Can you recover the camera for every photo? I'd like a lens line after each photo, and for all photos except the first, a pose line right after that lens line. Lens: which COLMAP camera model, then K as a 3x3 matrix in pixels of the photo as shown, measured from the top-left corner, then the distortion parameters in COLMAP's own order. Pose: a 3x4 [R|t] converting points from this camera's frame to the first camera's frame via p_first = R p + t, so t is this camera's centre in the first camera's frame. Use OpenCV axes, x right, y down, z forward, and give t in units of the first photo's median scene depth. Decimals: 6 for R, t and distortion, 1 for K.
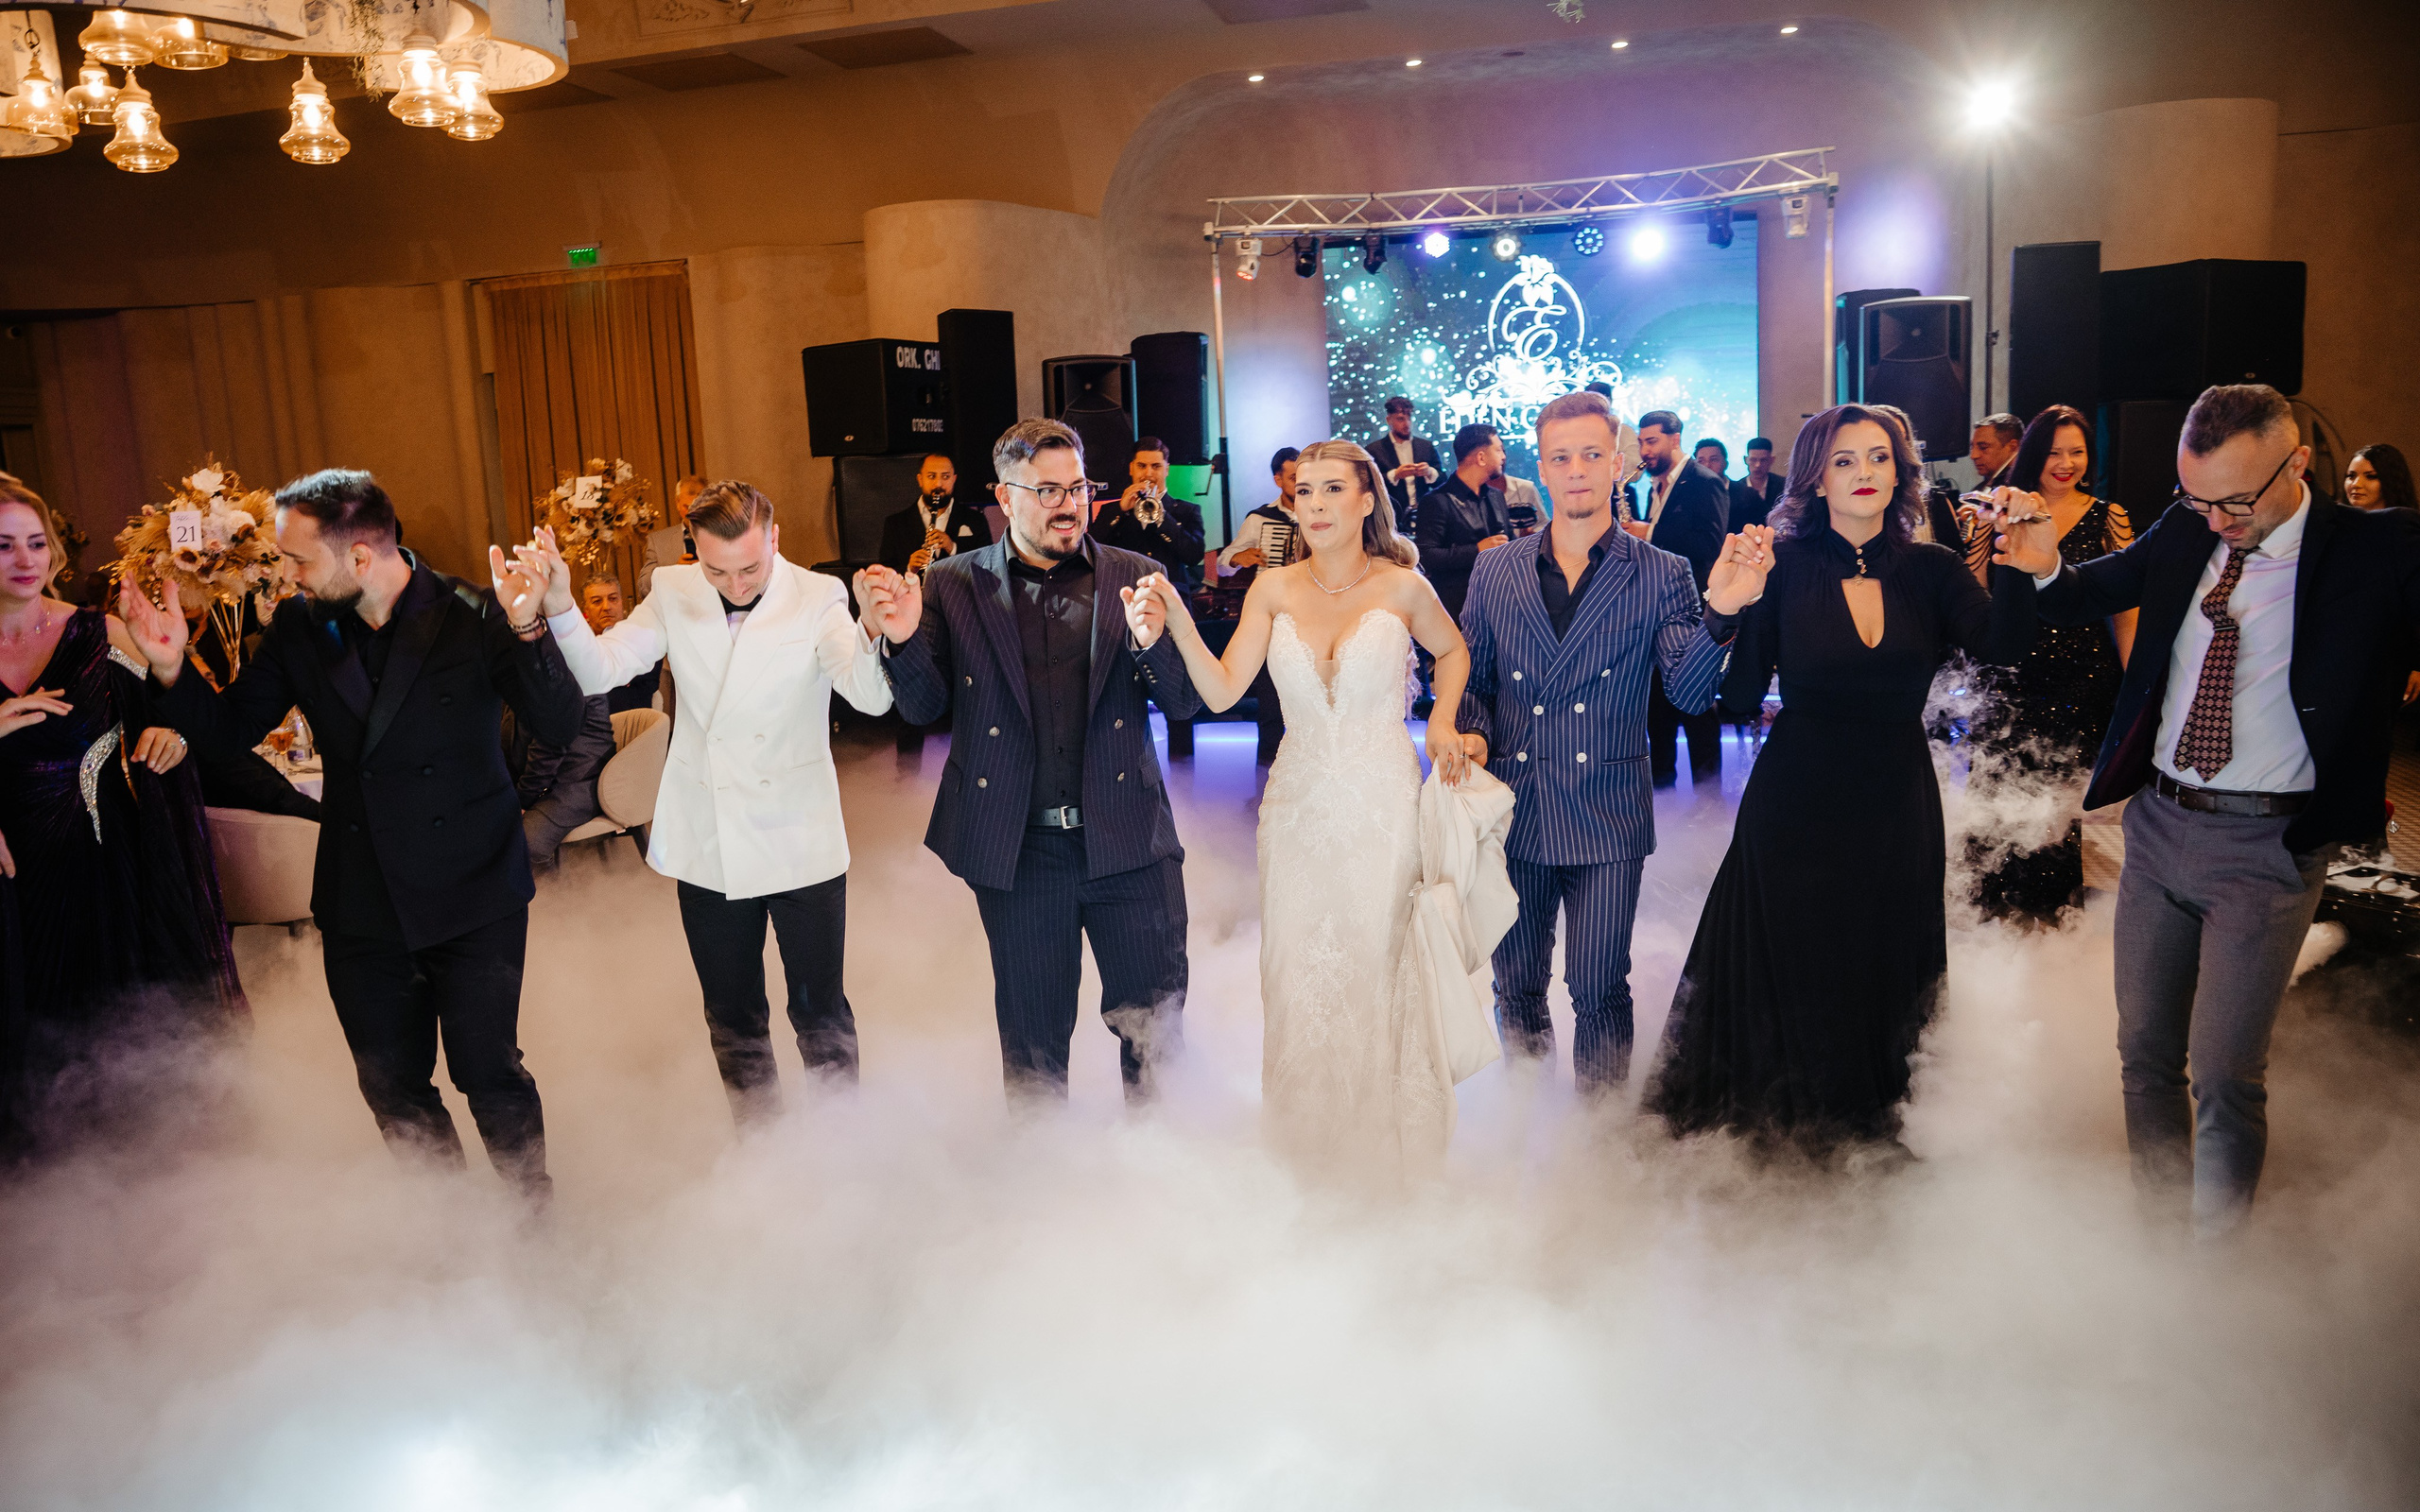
lens RADIAL K [[1661.9, 0, 1201.8], [0, 1661.9, 783.4], [0, 0, 1]] dist [-0.096045, 0.049272]
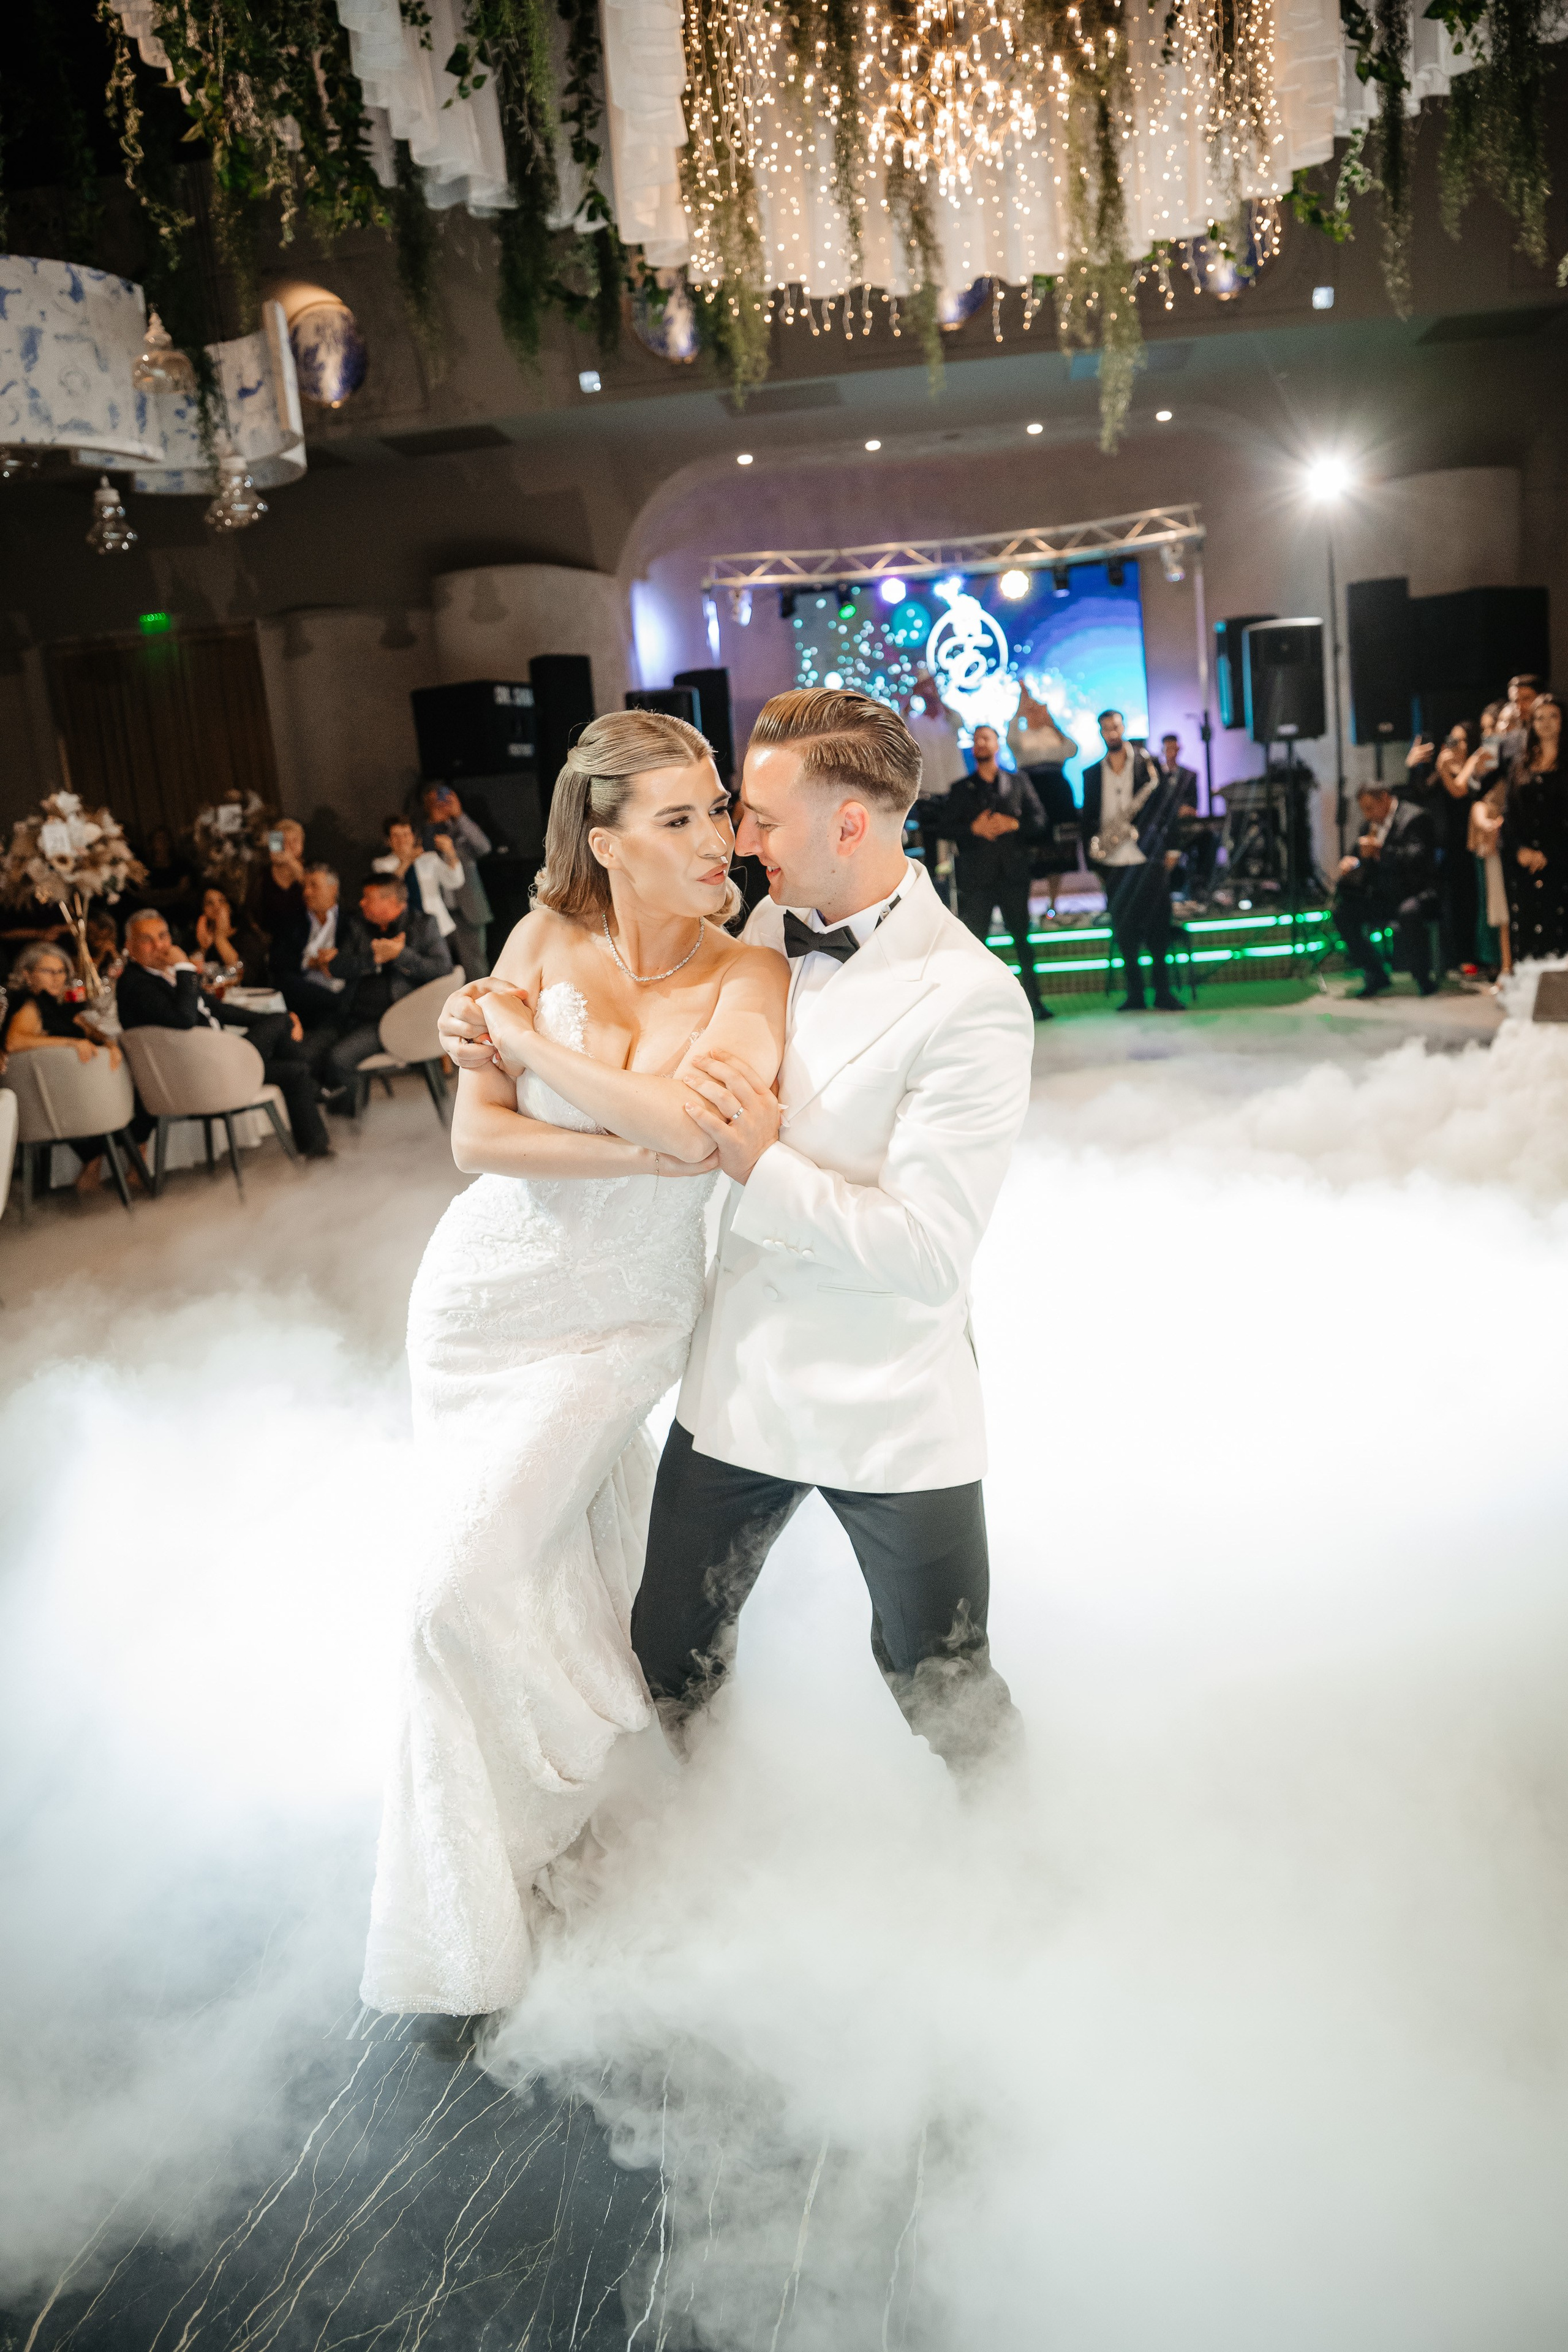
lens RADIAL K [[1620.1, 0, 795.8], [0, 1620.1, 1174.2], [0, 0, 1]] dist [-0.104212, 0.051796]
pose [[0.986817, -0.077560, 0.142046, -0.135541], [0.072387, 0.996524, 0.041237, 0.056143], [-0.144750, -0.030411, 0.989001, -0.197044]]
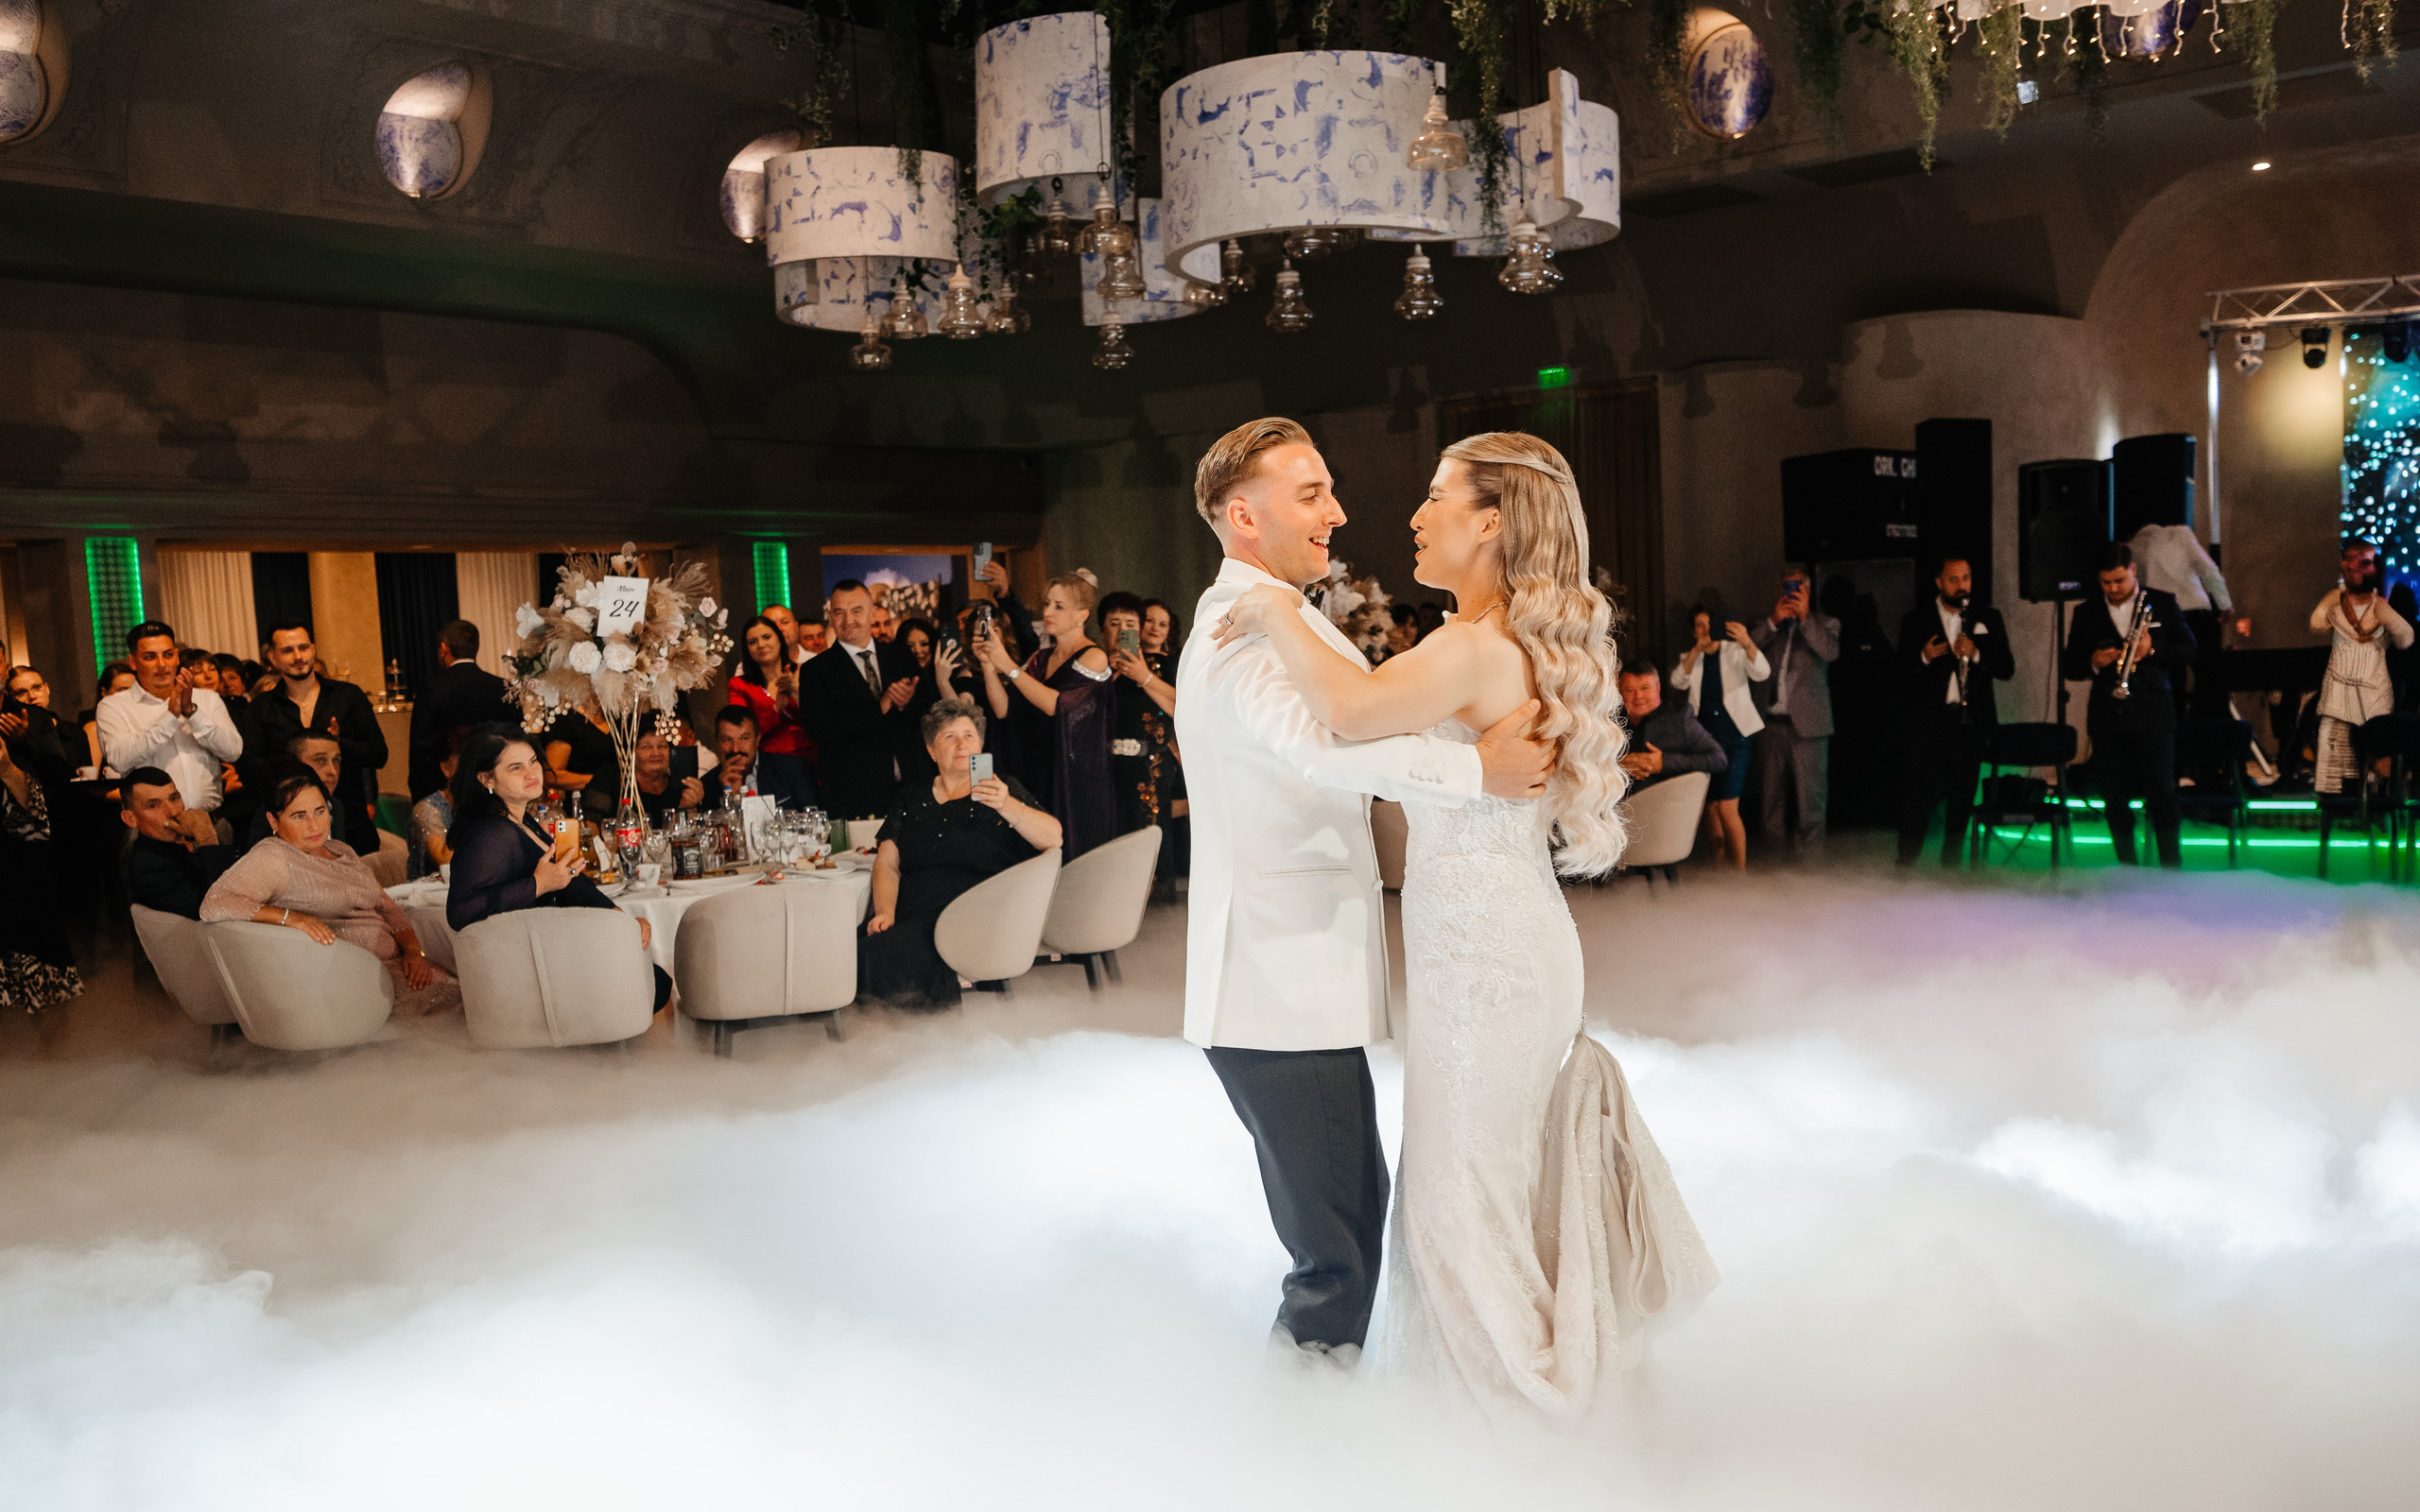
lens RADIAL K [[2158.3, 0, 1230.7], [0, 2158.3, 911.1], [0, 0, 1]] dist [-0.091478, 0.040182]
pose [[0.904523, 0.046607, -0.423871, 0.027665], [-0.068868, 0.996927, -0.037343, 0.086248], [0.420828, 0.062969, 0.904952, -0.322309]]
